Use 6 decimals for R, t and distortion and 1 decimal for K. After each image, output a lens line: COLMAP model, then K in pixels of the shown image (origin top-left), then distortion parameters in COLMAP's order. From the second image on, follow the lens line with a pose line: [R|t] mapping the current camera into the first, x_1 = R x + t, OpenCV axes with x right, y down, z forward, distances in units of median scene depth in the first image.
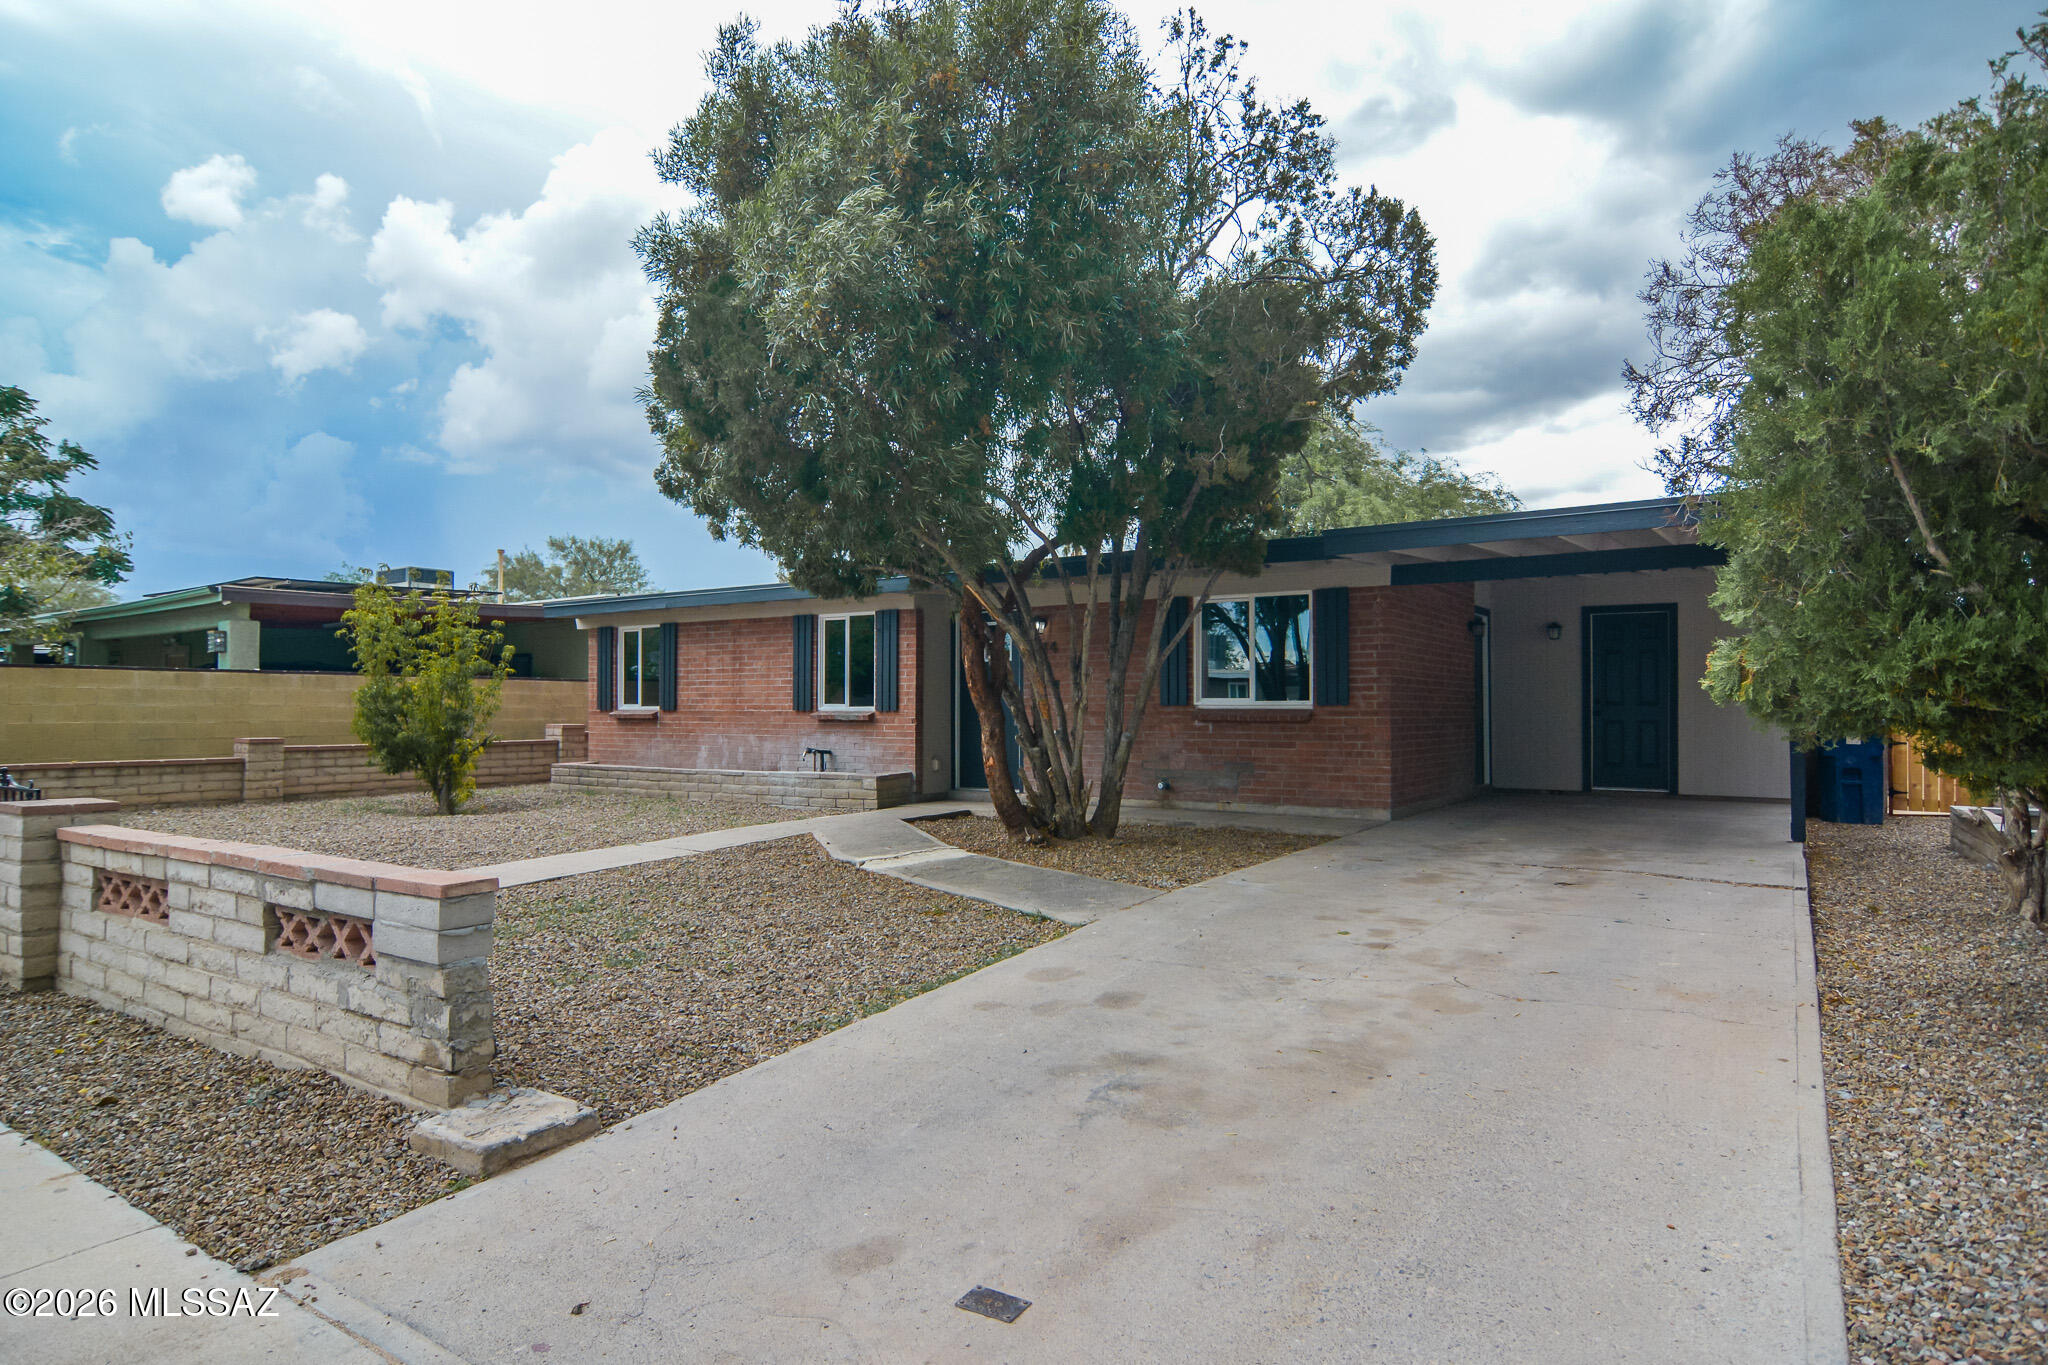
lens RADIAL K [[1167.6, 0, 1023.5], [0, 1167.6, 695.6], [0, 0, 1]] dist [-0.004137, -0.000092]
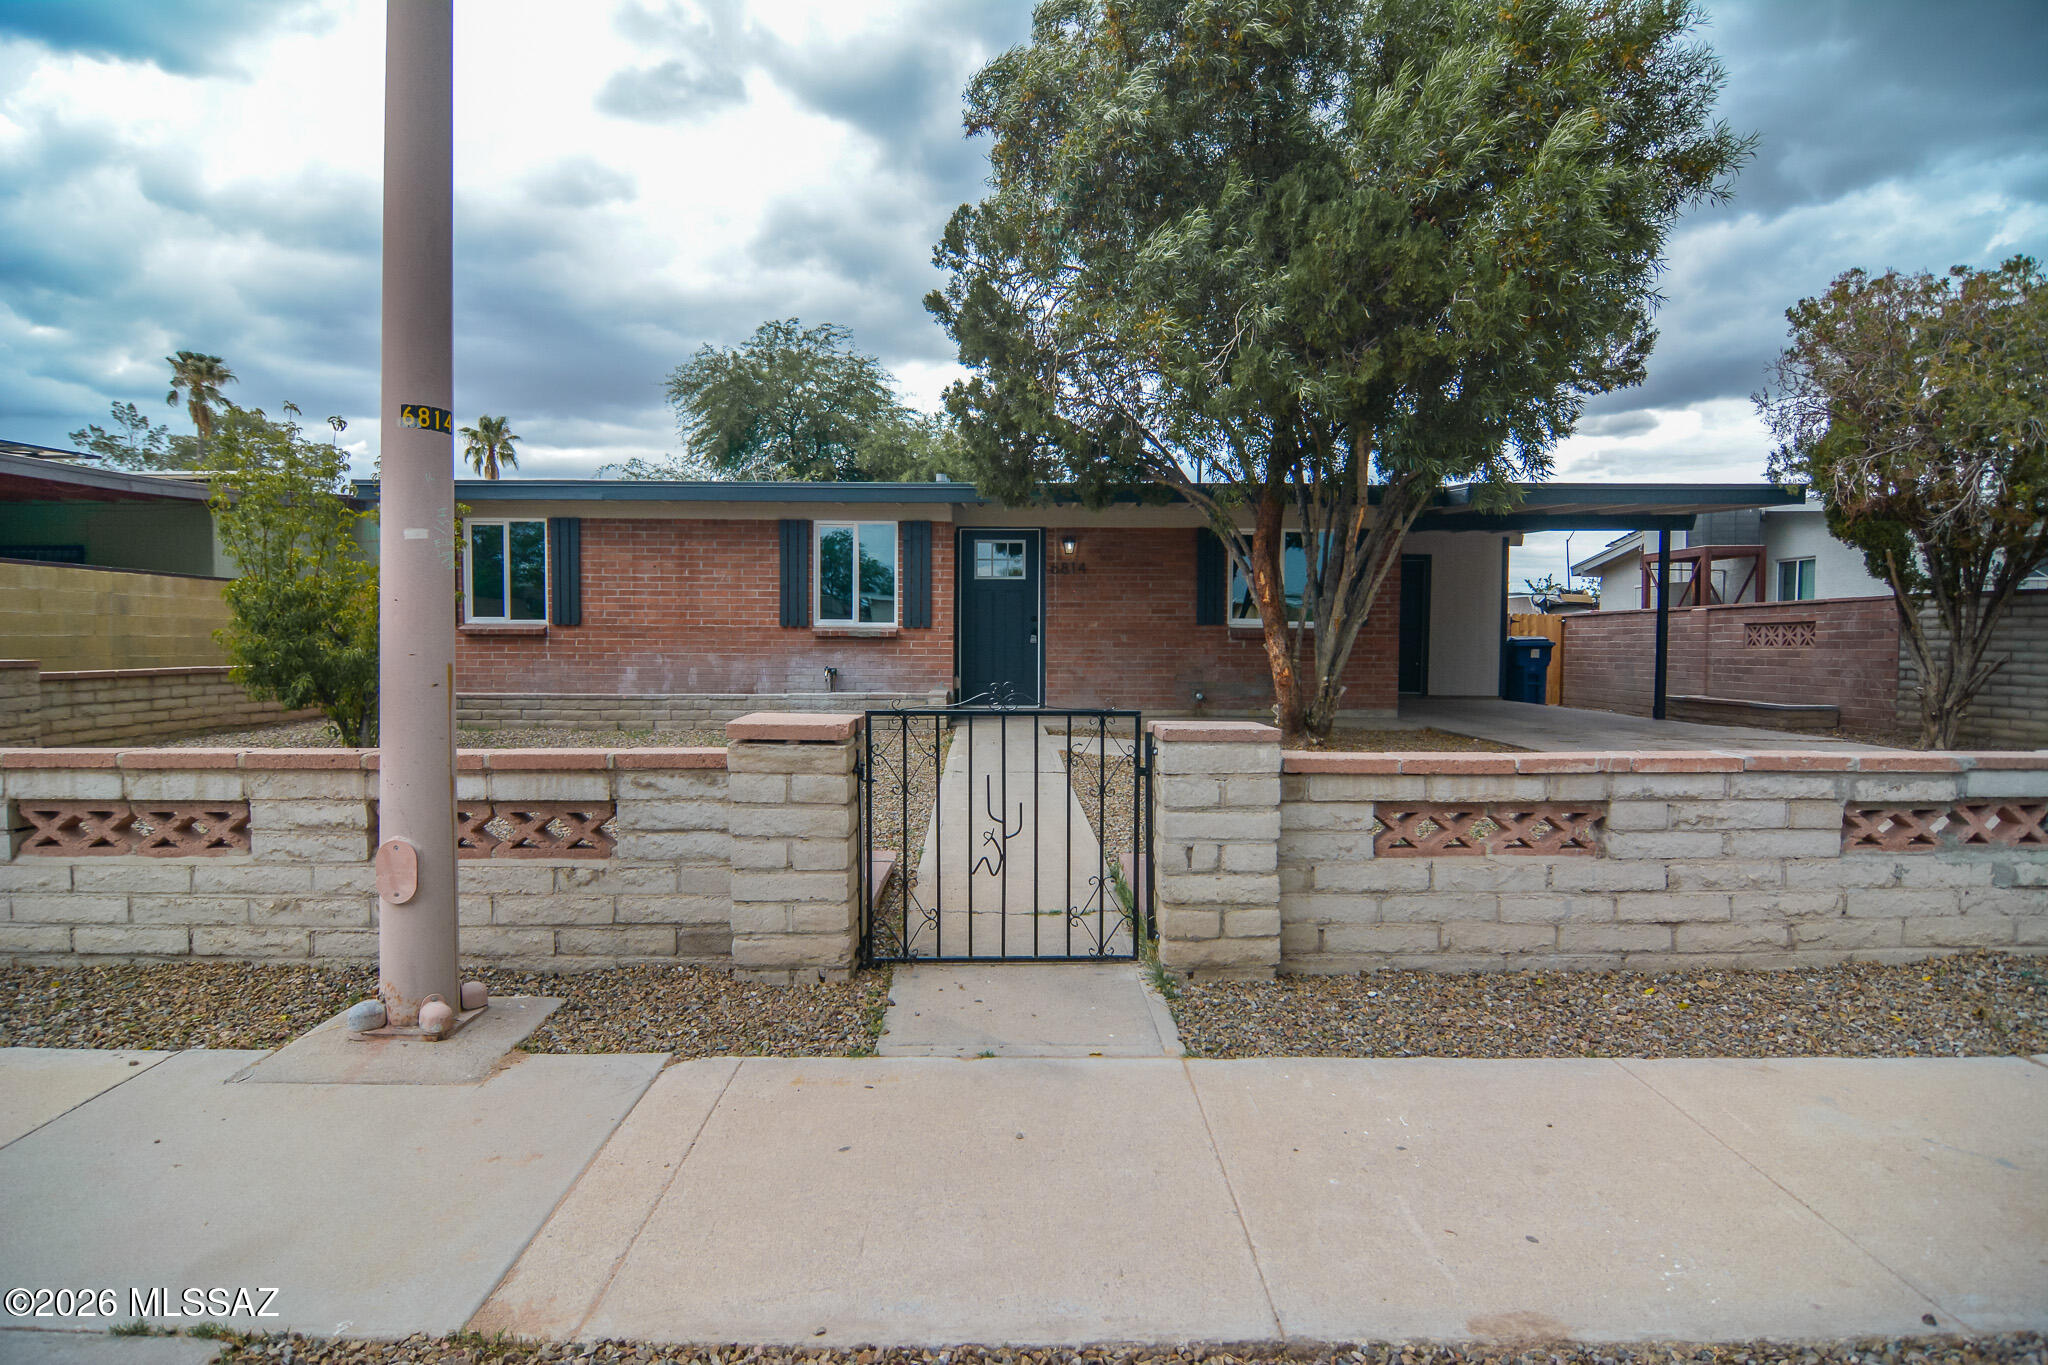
lens RADIAL K [[1096.8, 0, 1021.7], [0, 1096.8, 672.3], [0, 0, 1]] dist [-0.013955, -0.004647]
pose [[0.820807, -0.011967, 0.571080, -0.528187], [-0.012422, 0.999170, 0.038792, 0.013302], [-0.571071, -0.038935, 0.819977, 0.202861]]
